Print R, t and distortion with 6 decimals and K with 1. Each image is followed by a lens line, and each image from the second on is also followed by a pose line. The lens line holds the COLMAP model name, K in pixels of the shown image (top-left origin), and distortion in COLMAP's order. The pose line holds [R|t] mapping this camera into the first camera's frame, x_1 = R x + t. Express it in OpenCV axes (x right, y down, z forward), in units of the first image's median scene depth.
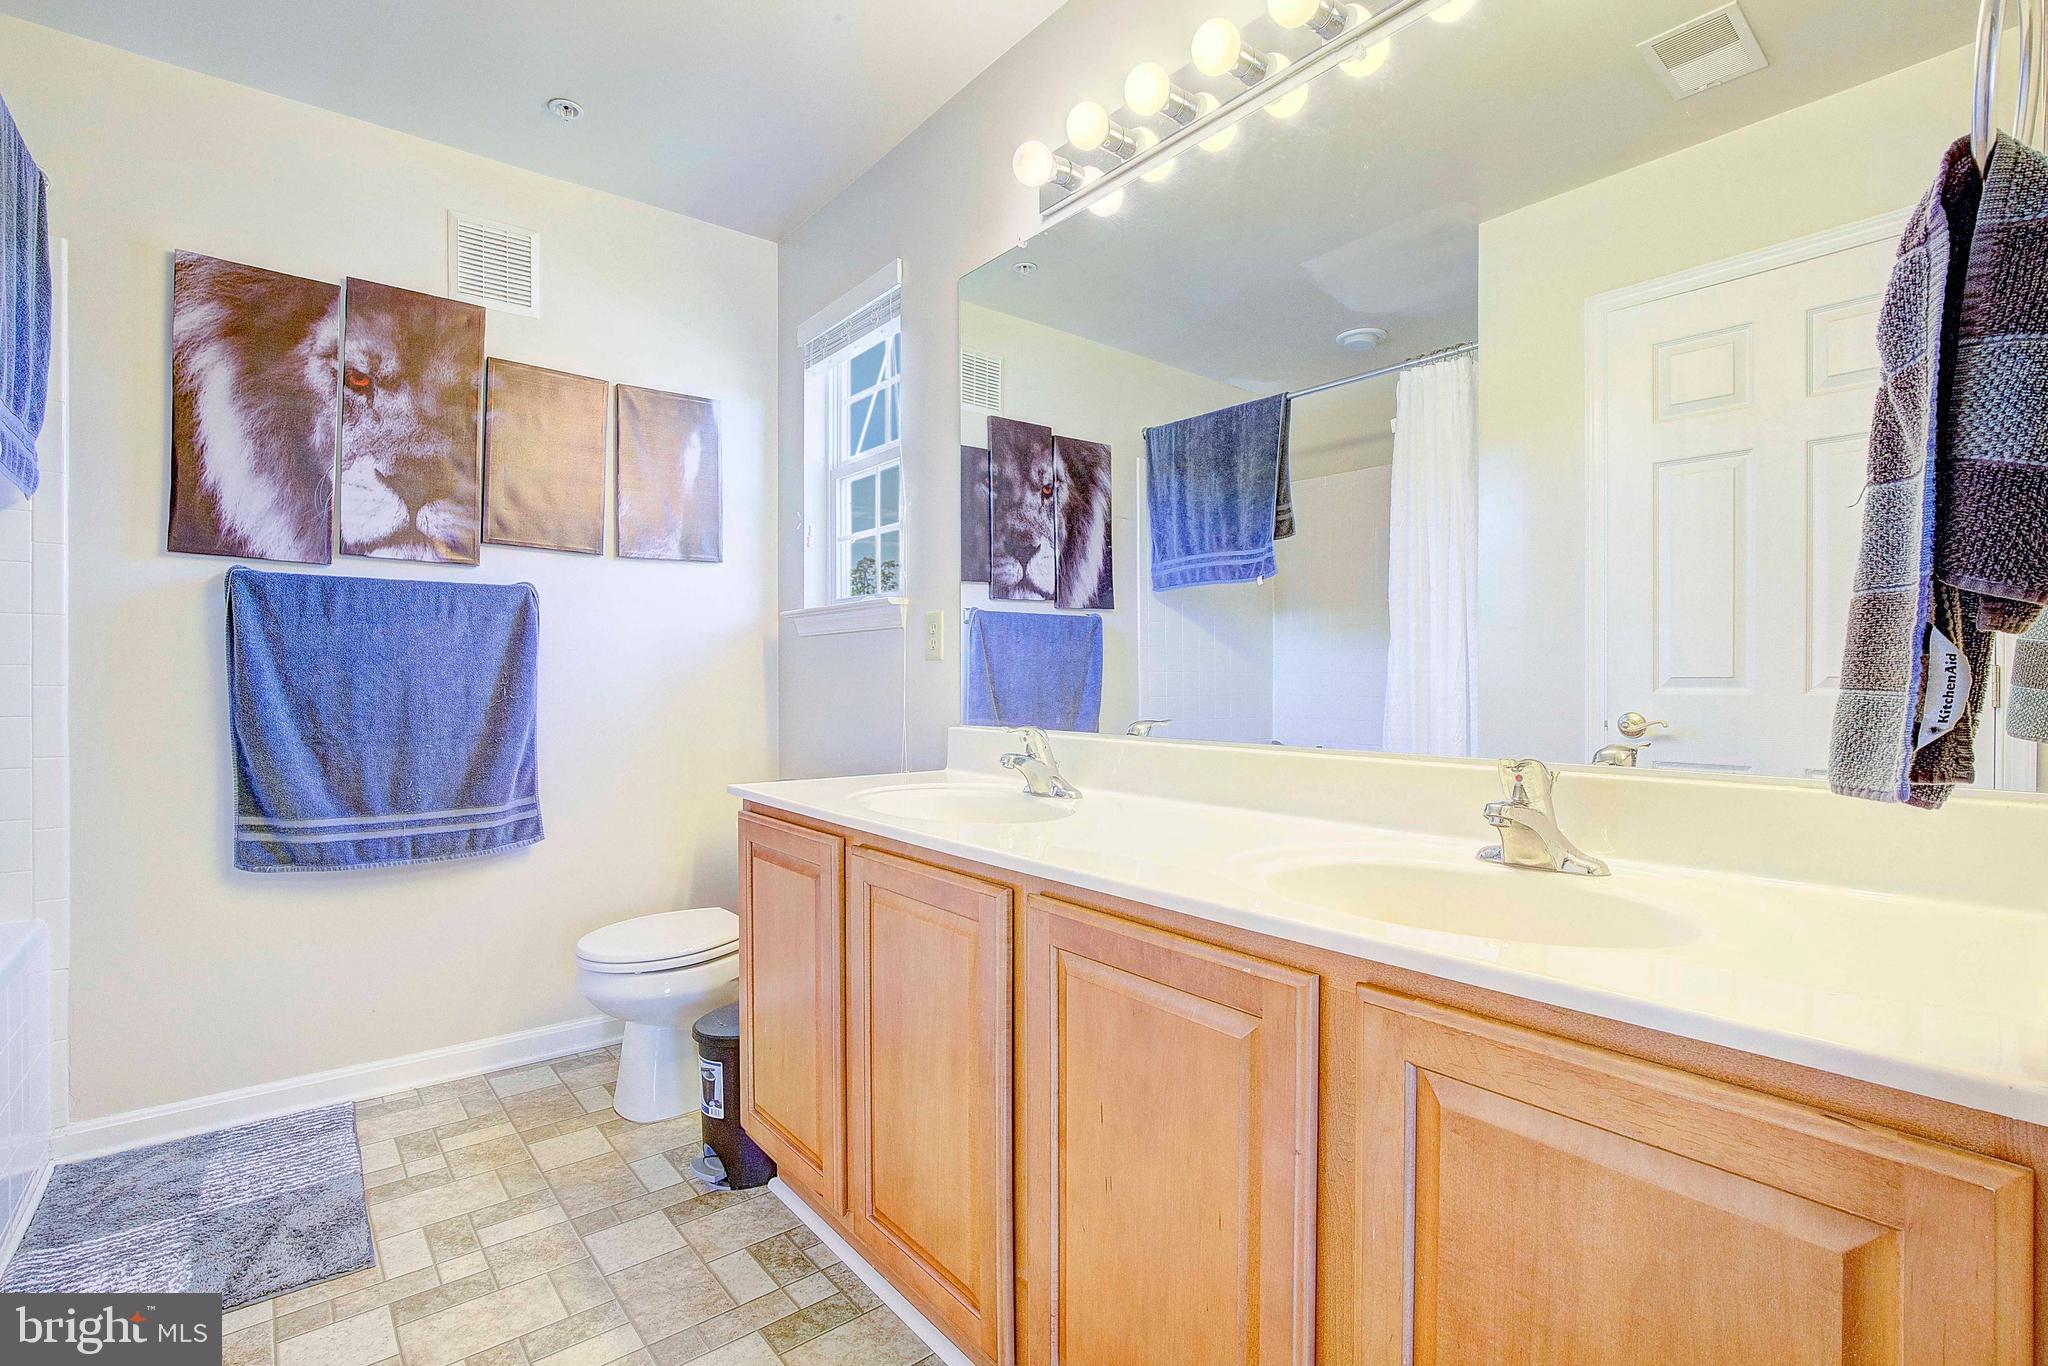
lens RADIAL K [[968.1, 0, 1055.5], [0, 968.1, 682.7], [0, 0, 1]] dist [-0.027216, 0.001840]
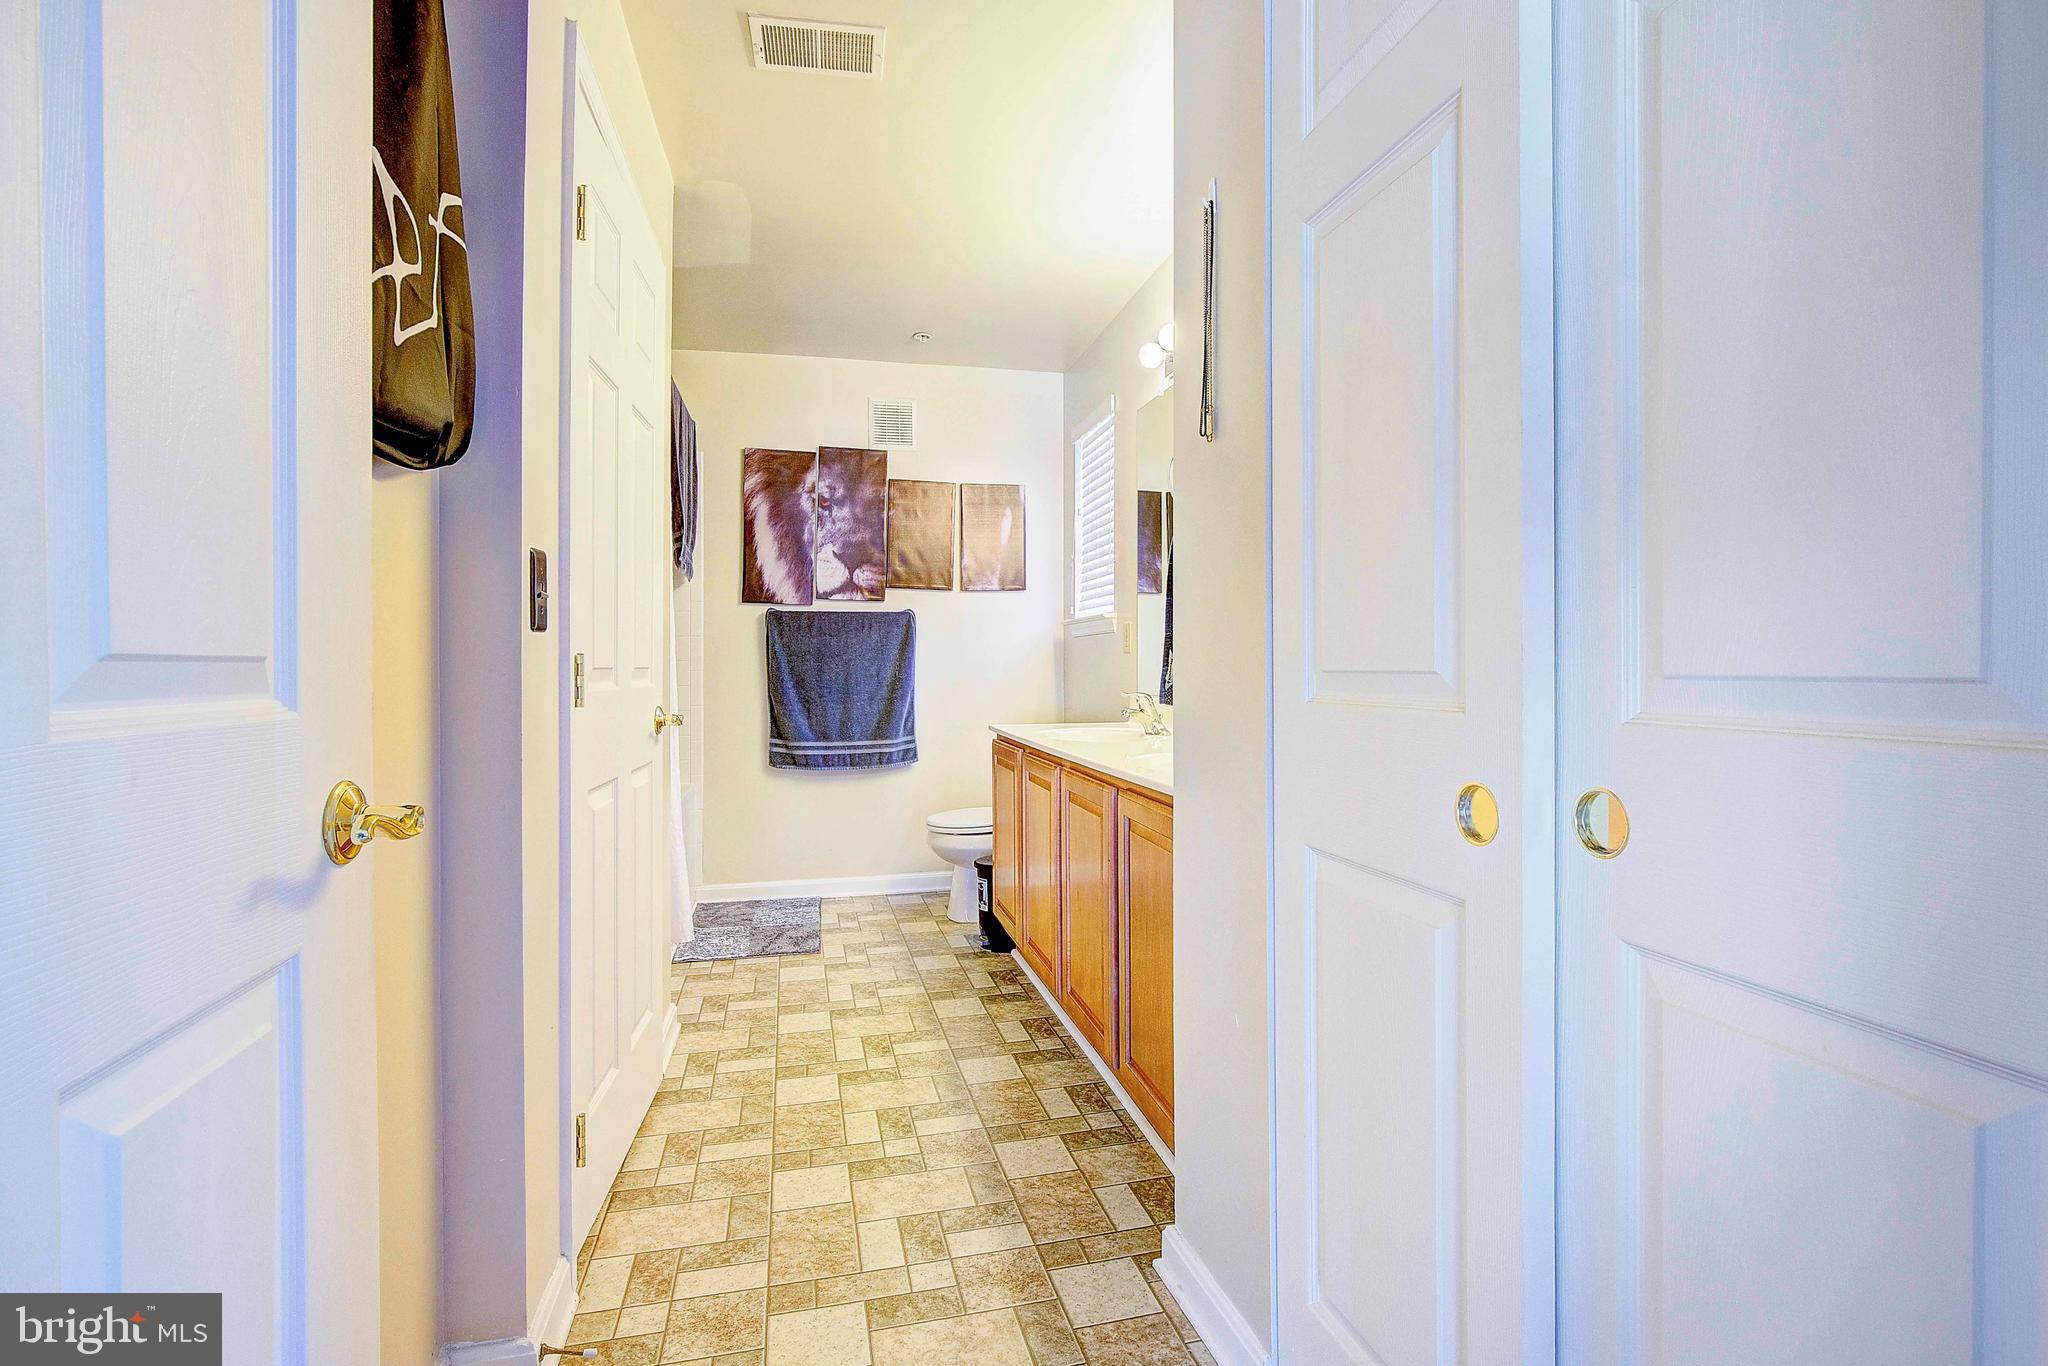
lens RADIAL K [[968.1, 0, 1014.6], [0, 968.1, 688.3], [0, 0, 1]] dist [-0.027216, 0.001840]
pose [[0.891297, 0.000955, -0.453420, 0.435175], [-0.003149, 0.999987, -0.004083, 0.044631], [0.453410, 0.005067, 0.891288, -0.486790]]
